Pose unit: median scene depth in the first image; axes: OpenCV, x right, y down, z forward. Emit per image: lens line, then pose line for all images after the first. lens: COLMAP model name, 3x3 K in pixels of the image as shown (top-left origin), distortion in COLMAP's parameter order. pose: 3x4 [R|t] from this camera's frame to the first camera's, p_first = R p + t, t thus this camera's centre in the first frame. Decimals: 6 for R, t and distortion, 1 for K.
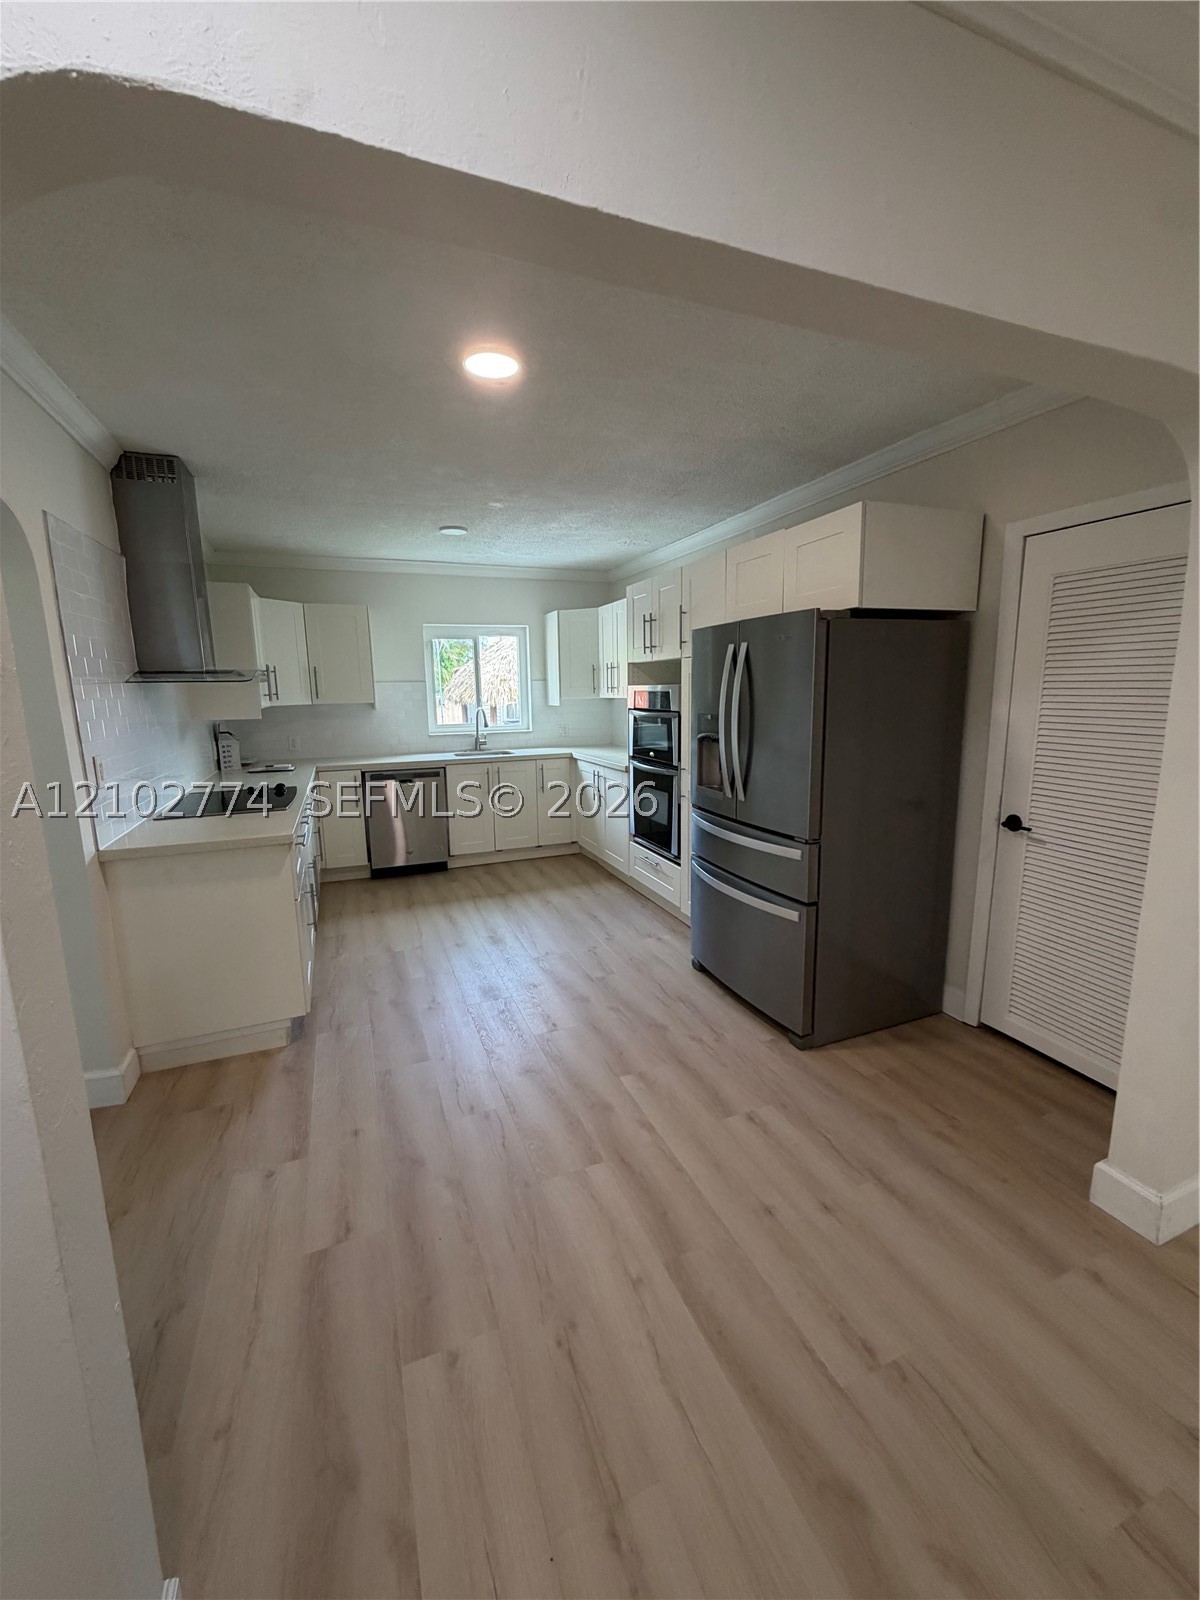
lens RADIAL K [[646.1, 0, 603.5], [0, 646.1, 786.1], [0, 0, 1]] dist [0.004835, -0.002008]
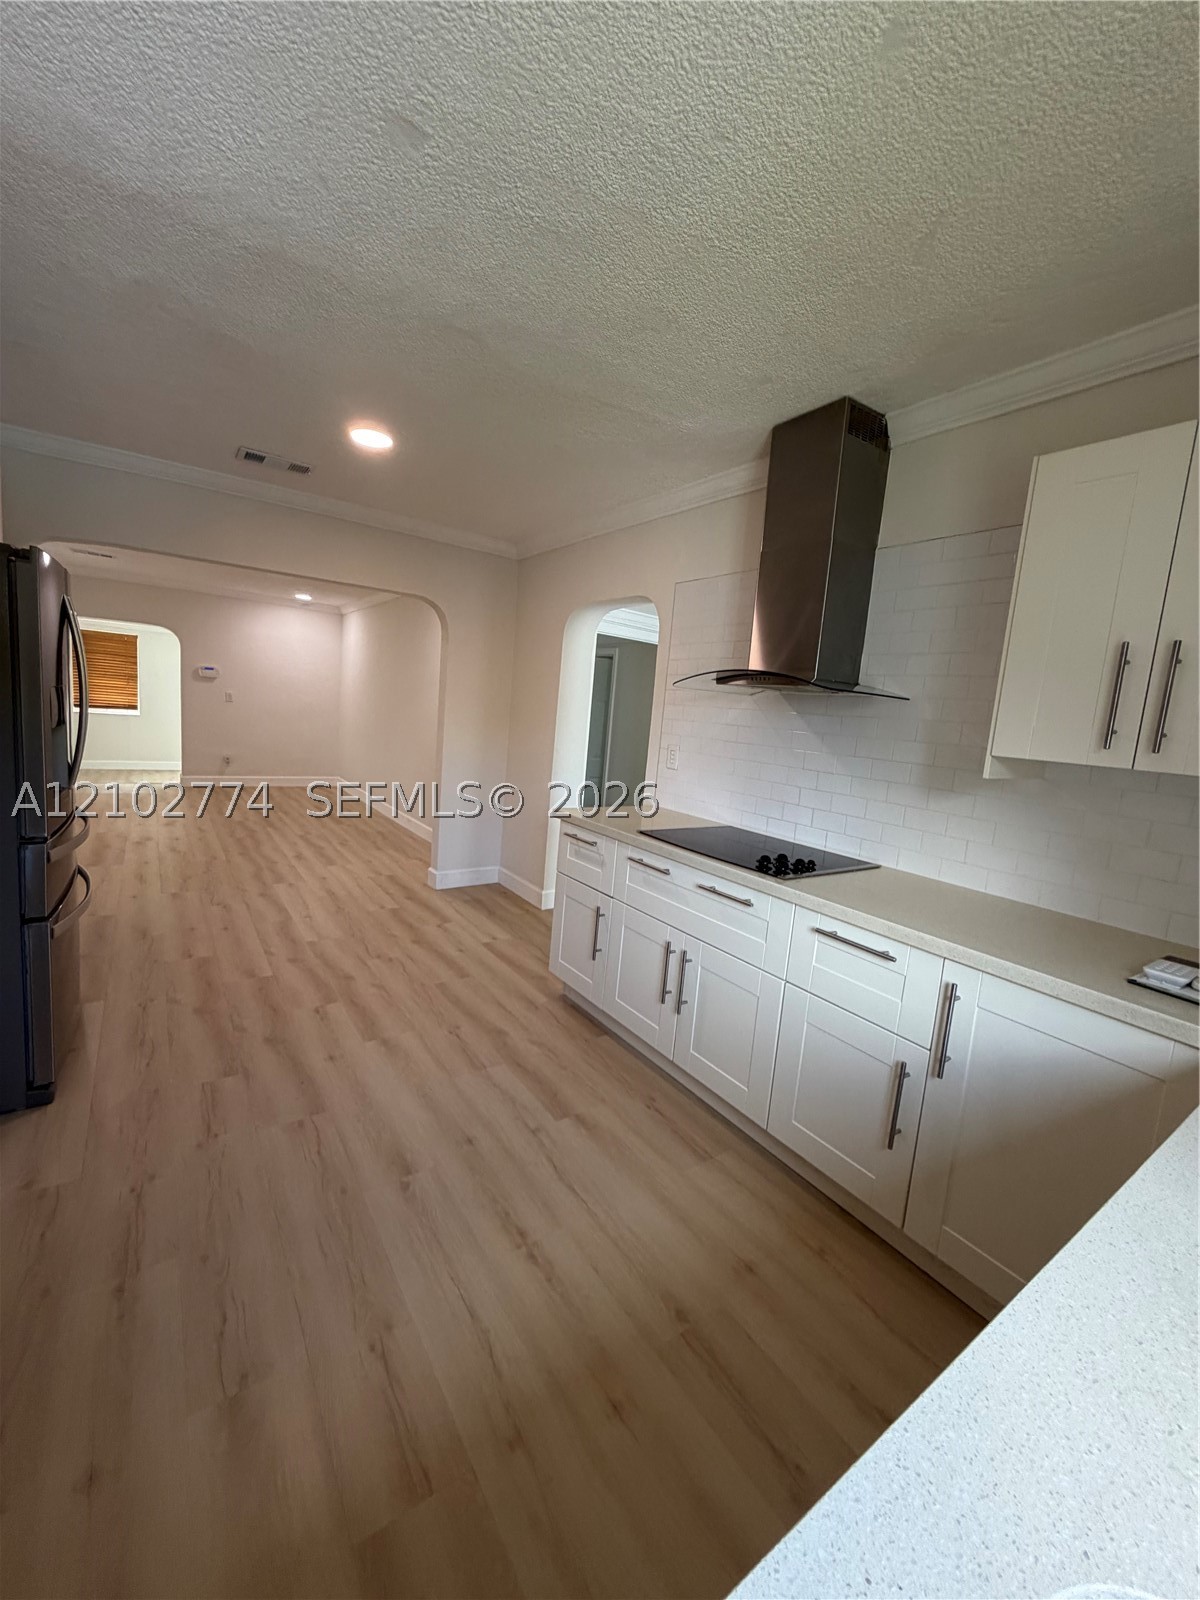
lens RADIAL K [[646.1, 0, 604.2], [0, 646.1, 800.6], [0, 0, 1]] dist [0.004835, -0.002008]
pose [[-0.973241, -0.033183, -0.227380, -0.231115], [-0.100105, 0.951913, 0.289553, -0.231057], [0.206837, 0.304567, -0.929762, 1.652633]]
